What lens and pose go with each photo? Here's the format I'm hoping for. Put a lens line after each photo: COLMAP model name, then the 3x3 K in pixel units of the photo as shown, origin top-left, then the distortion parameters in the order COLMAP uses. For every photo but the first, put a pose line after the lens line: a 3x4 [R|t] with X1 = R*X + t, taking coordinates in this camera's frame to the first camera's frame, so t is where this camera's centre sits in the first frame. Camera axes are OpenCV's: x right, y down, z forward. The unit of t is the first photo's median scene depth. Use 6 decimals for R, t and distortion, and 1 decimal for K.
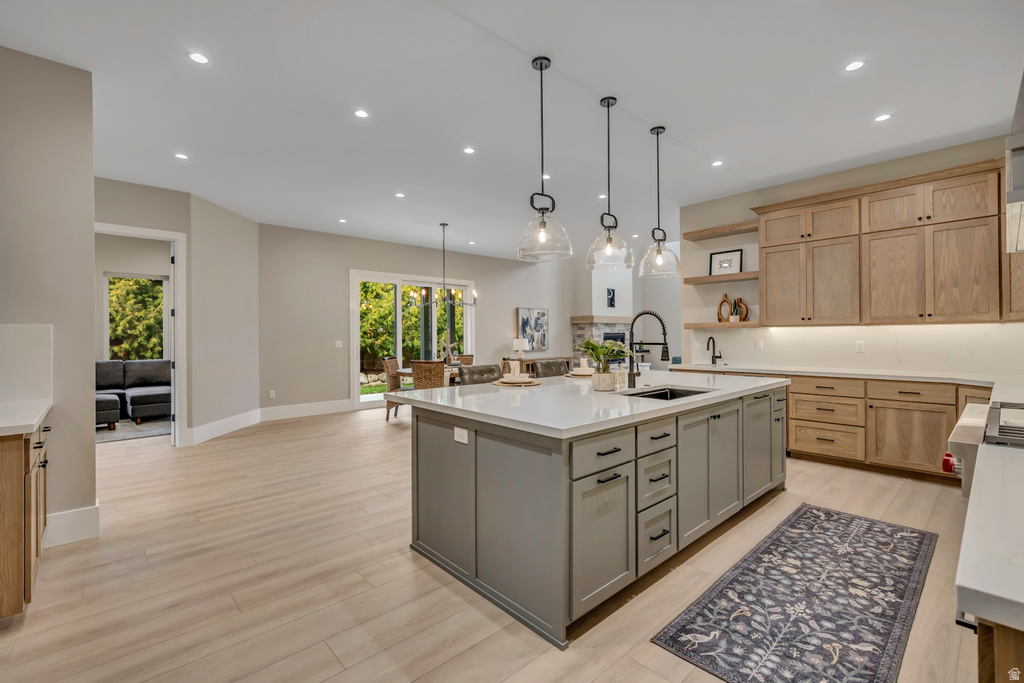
lens RADIAL K [[455.1, 0, 510.4], [0, 455.1, 335.9], [0, 0, 1]] dist [0.001853, 0.000515]
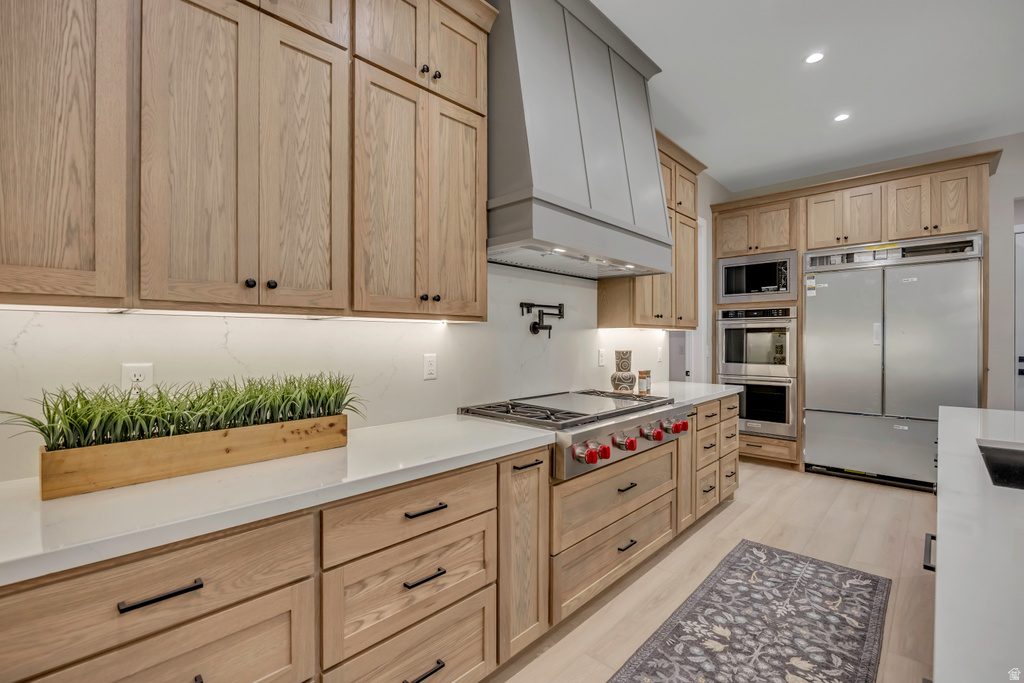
lens RADIAL K [[457.2, 0, 511.3], [0, 457.2, 334.5], [0, 0, 1]] dist [-0.004439, -0.000789]
pose [[-0.997314, 0.006086, -0.072991, 0.624214], [0.006822, 0.999928, -0.009847, -0.004616], [0.072926, -0.010318, -0.997284, 0.943435]]
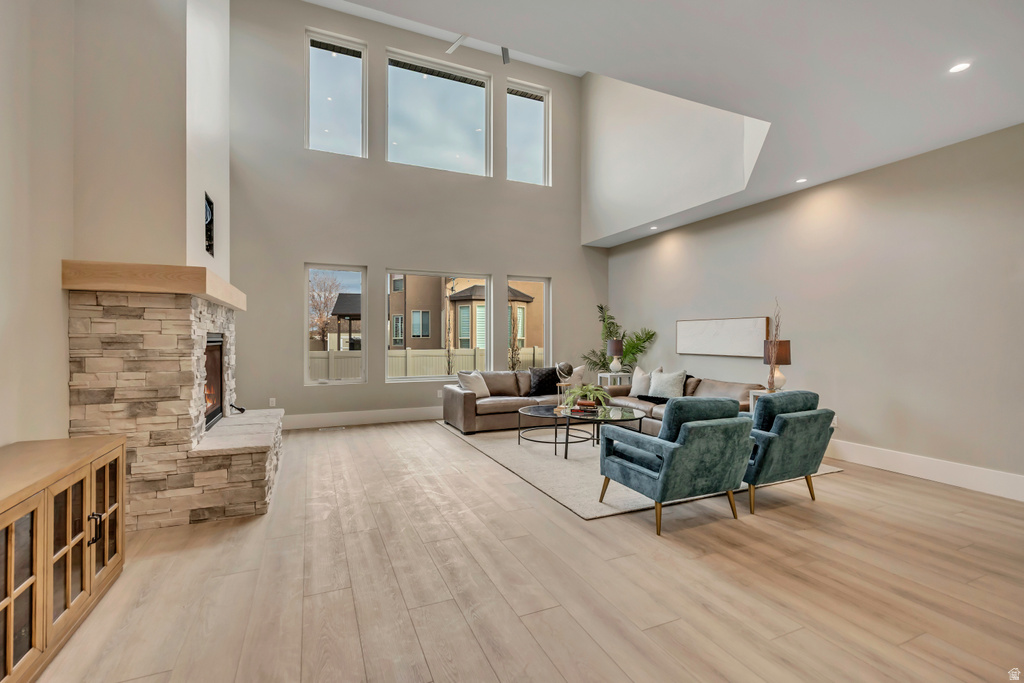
lens RADIAL K [[455.1, 0, 510.4], [0, 455.1, 335.9], [0, 0, 1]] dist [0.001853, 0.000515]
pose [[0.324644, 0.013617, 0.945738, -0.041914], [-0.002168, 0.999904, -0.013652, -0.000103], [-0.945834, 0.002382, 0.324642, 1.878956]]
